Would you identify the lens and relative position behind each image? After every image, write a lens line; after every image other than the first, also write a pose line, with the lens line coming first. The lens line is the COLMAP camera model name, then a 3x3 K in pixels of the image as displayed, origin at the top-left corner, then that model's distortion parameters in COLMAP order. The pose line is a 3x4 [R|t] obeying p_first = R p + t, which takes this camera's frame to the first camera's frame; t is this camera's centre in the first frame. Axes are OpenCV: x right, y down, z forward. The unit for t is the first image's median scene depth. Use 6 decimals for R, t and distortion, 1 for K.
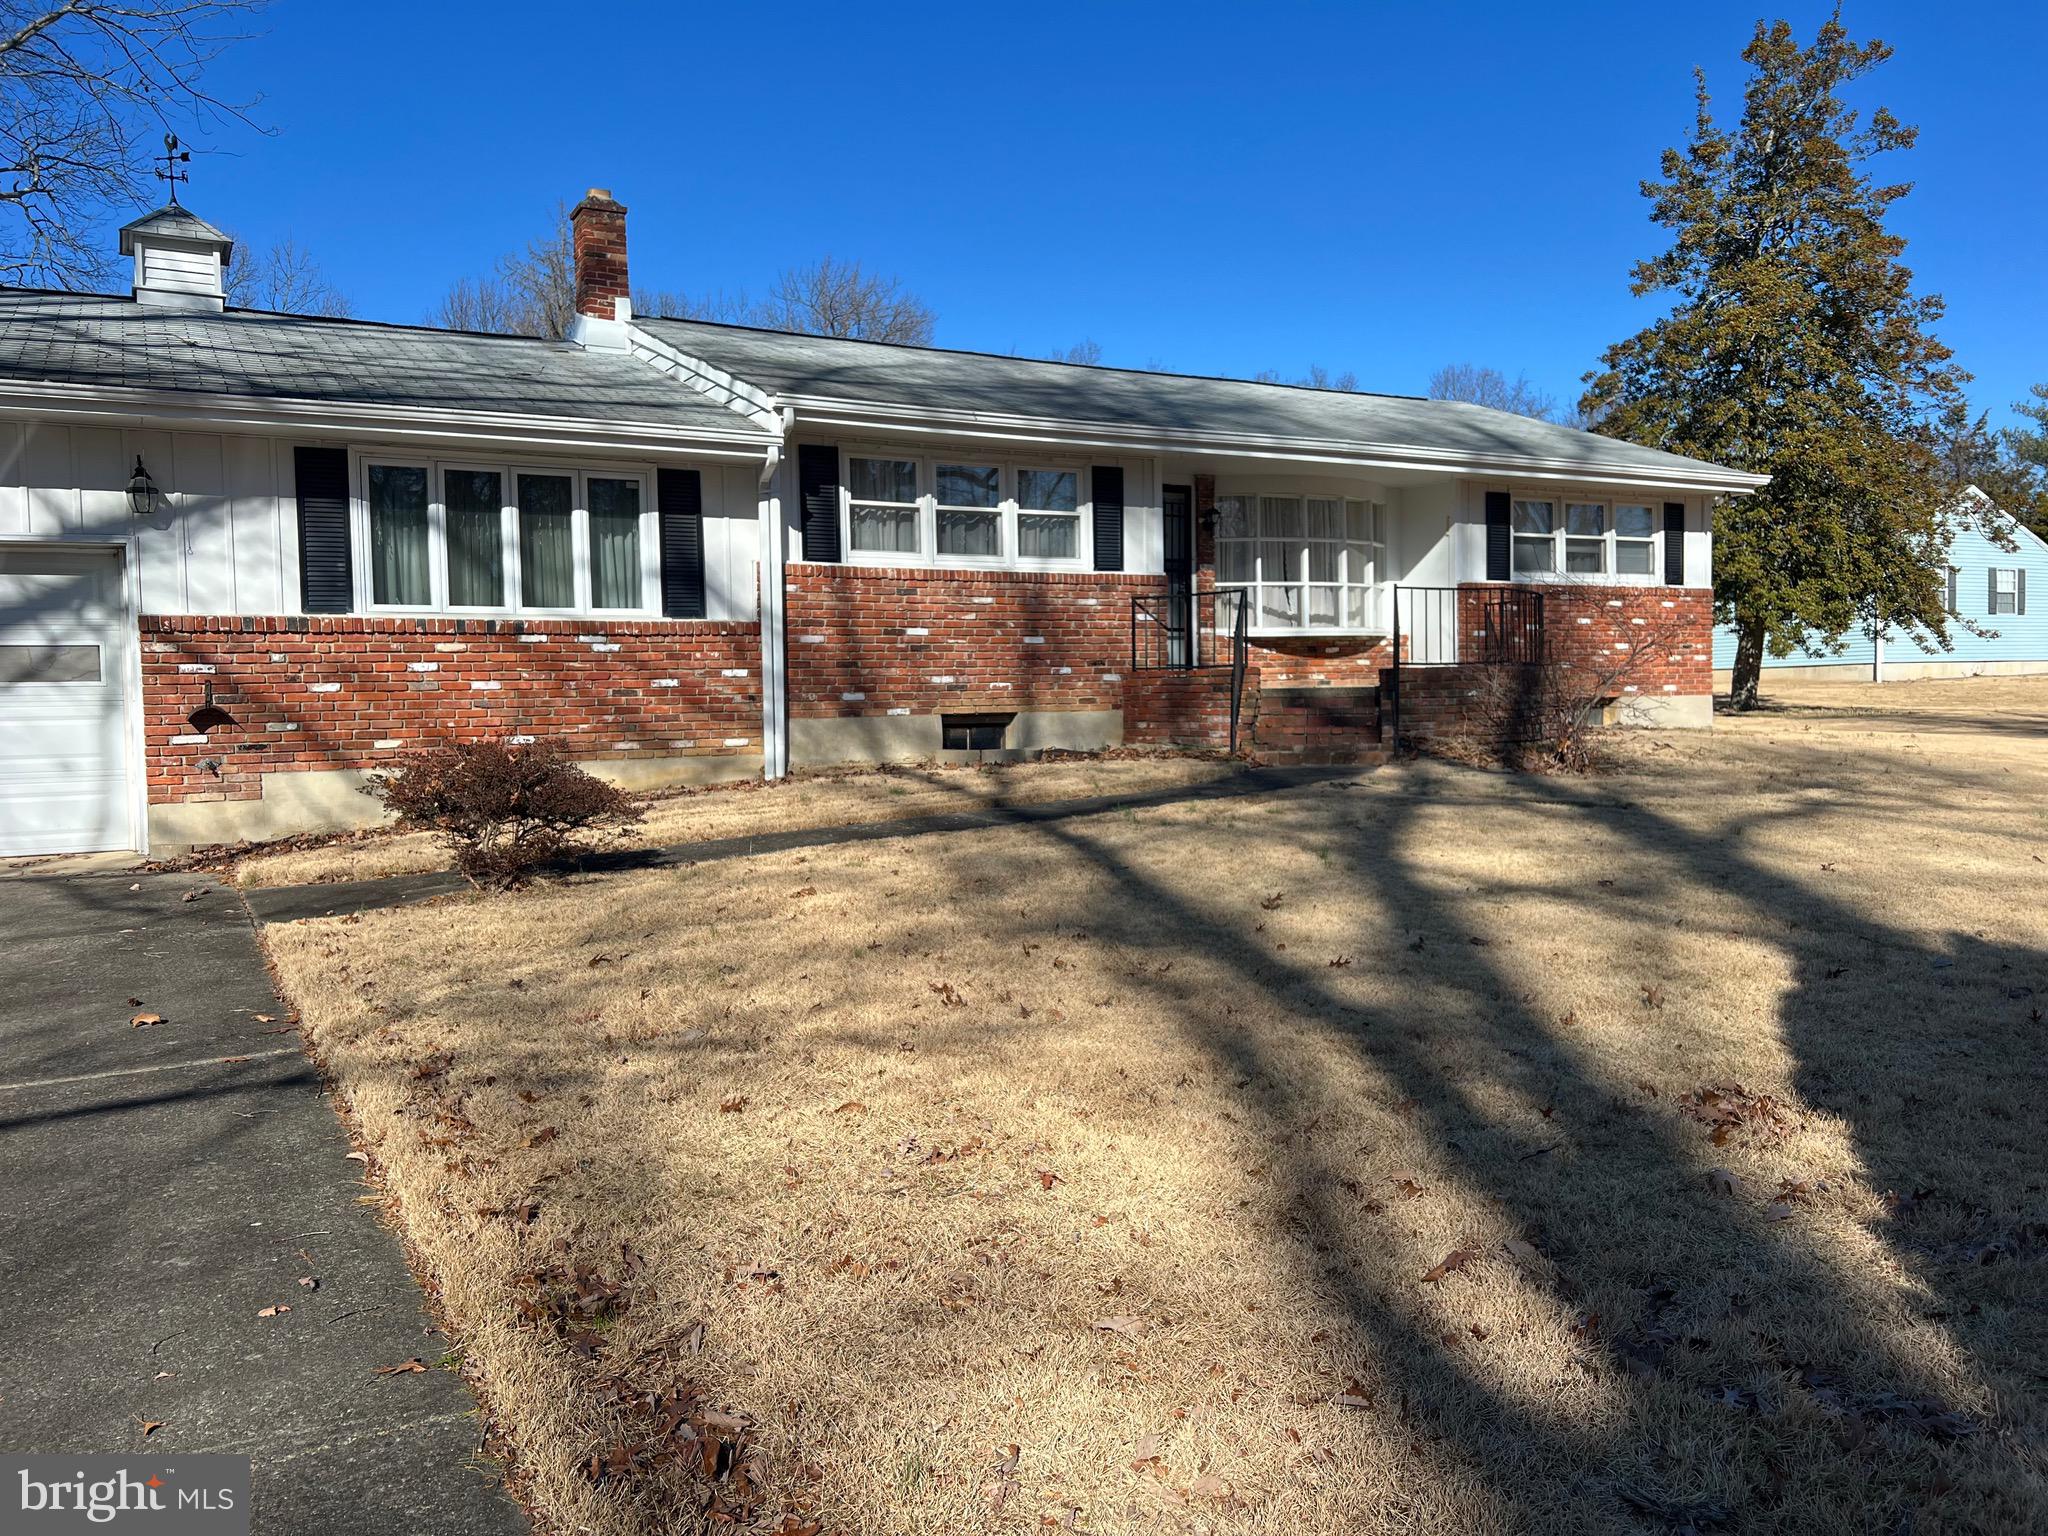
lens RADIAL K [[1463.2, 0, 1024.0], [0, 1463.2, 768.0], [0, 0, 1]] dist [0.106071, -0.227615]
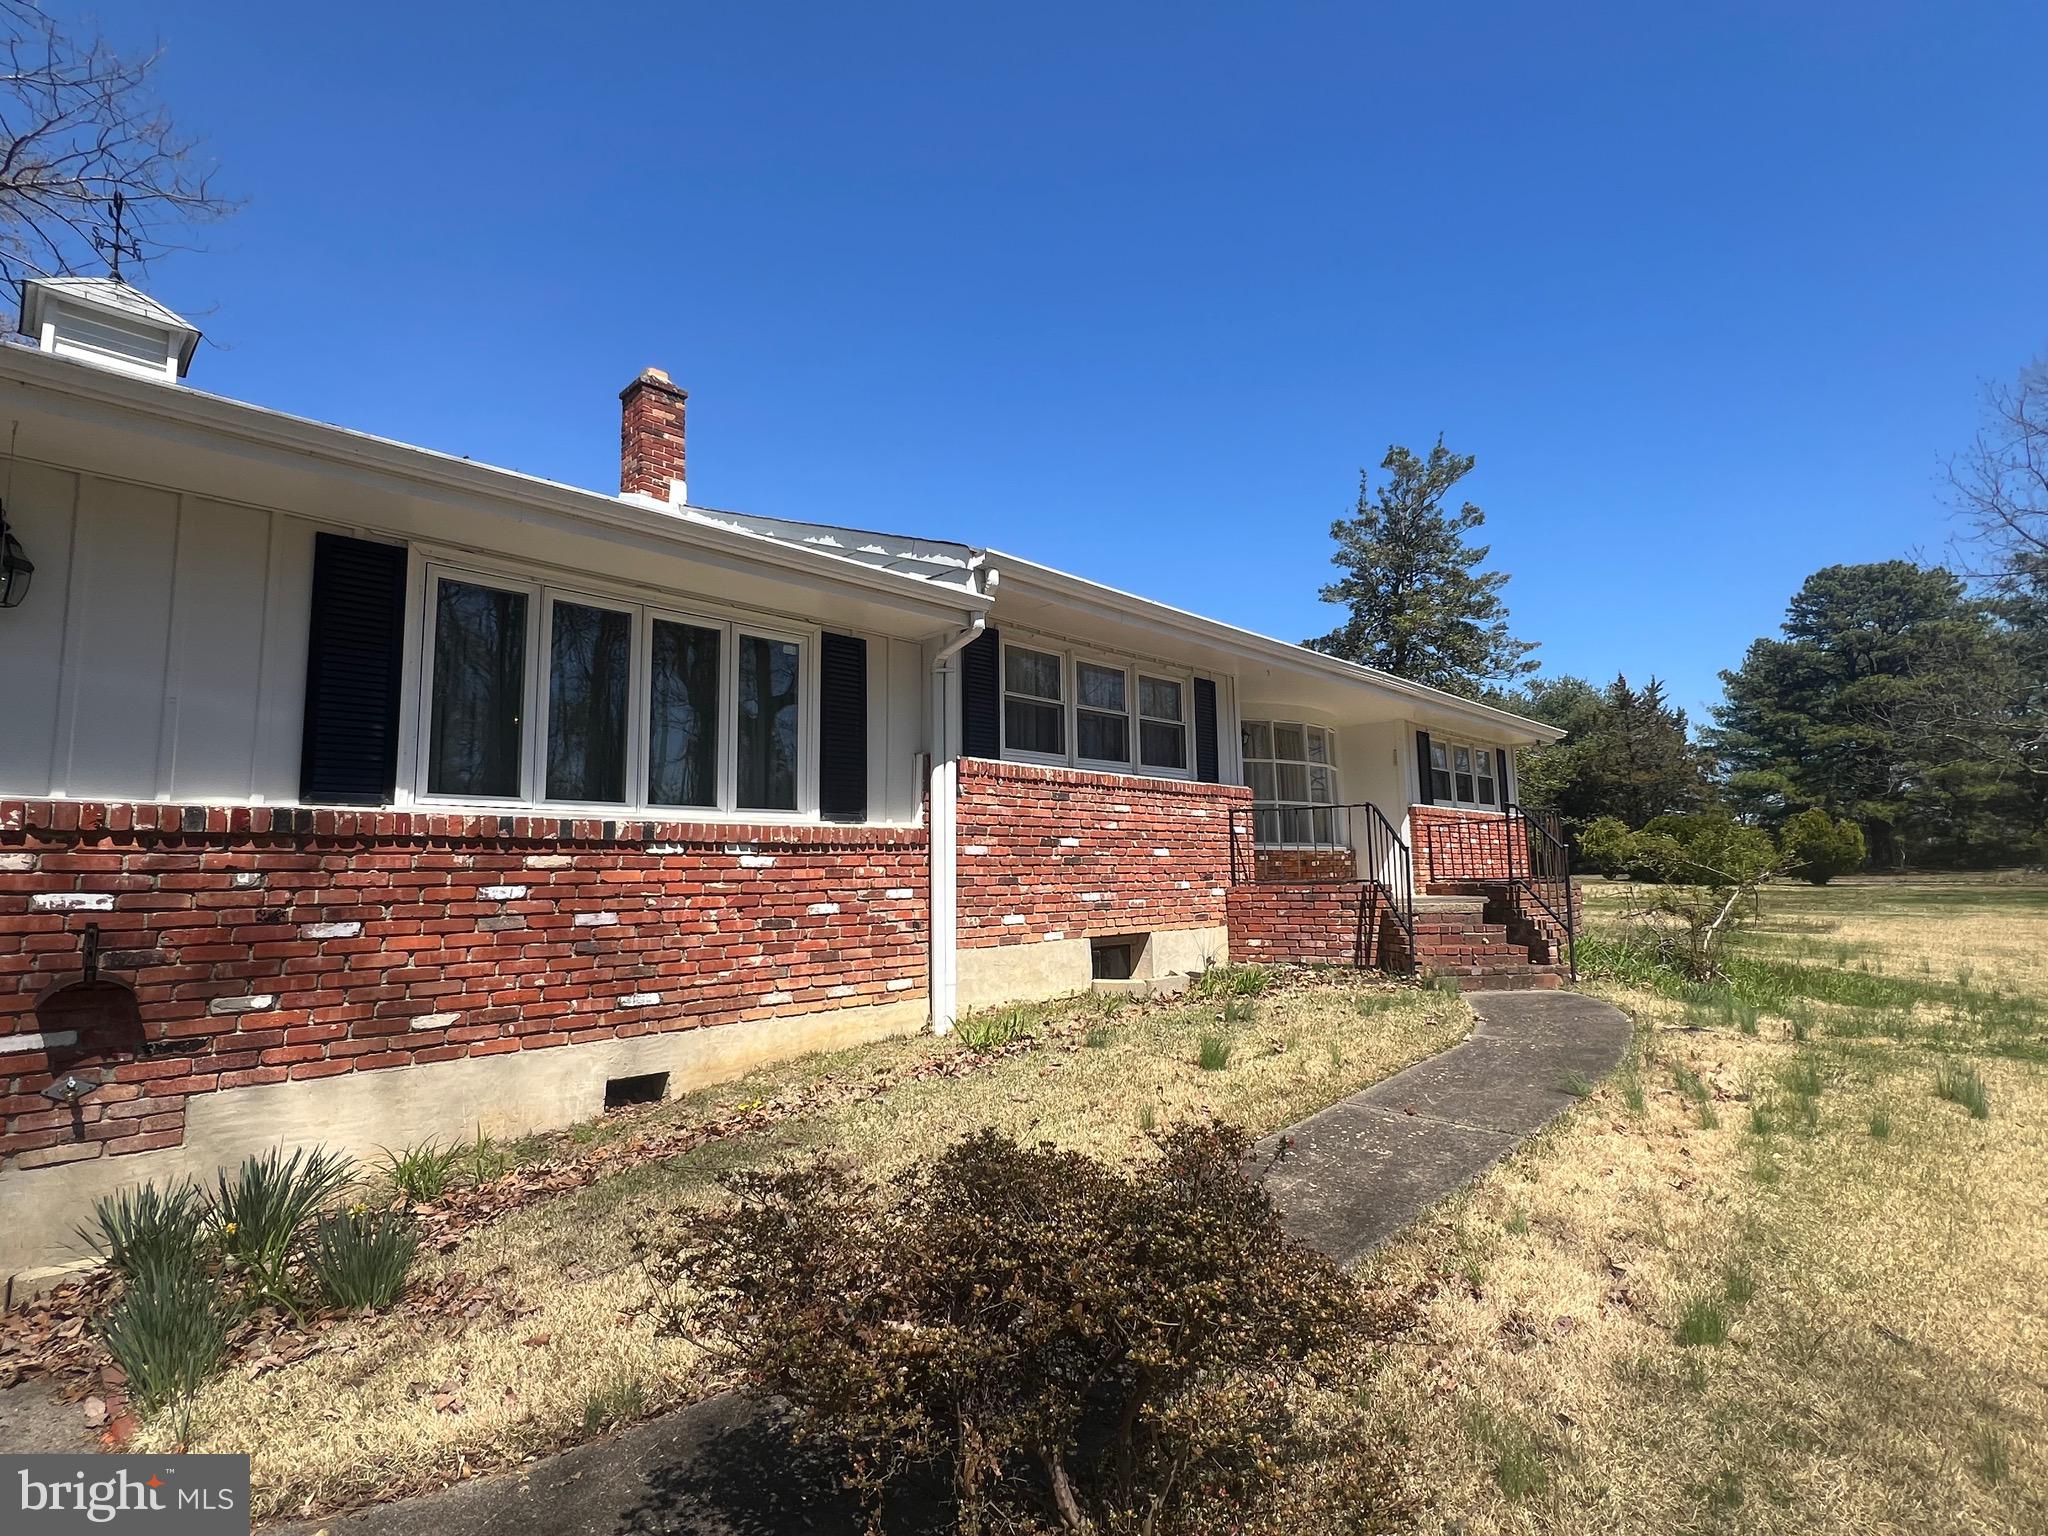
lens RADIAL K [[963.8, 0, 1024.0], [0, 963.8, 768.0], [0, 0, 1]] dist [-0.012751, -0.000533]
pose [[0.963804, 0.040632, 0.263497, -0.276720], [0.000534, 0.988023, -0.154308, -0.052877], [-0.266611, 0.148863, 0.952238, 0.496308]]
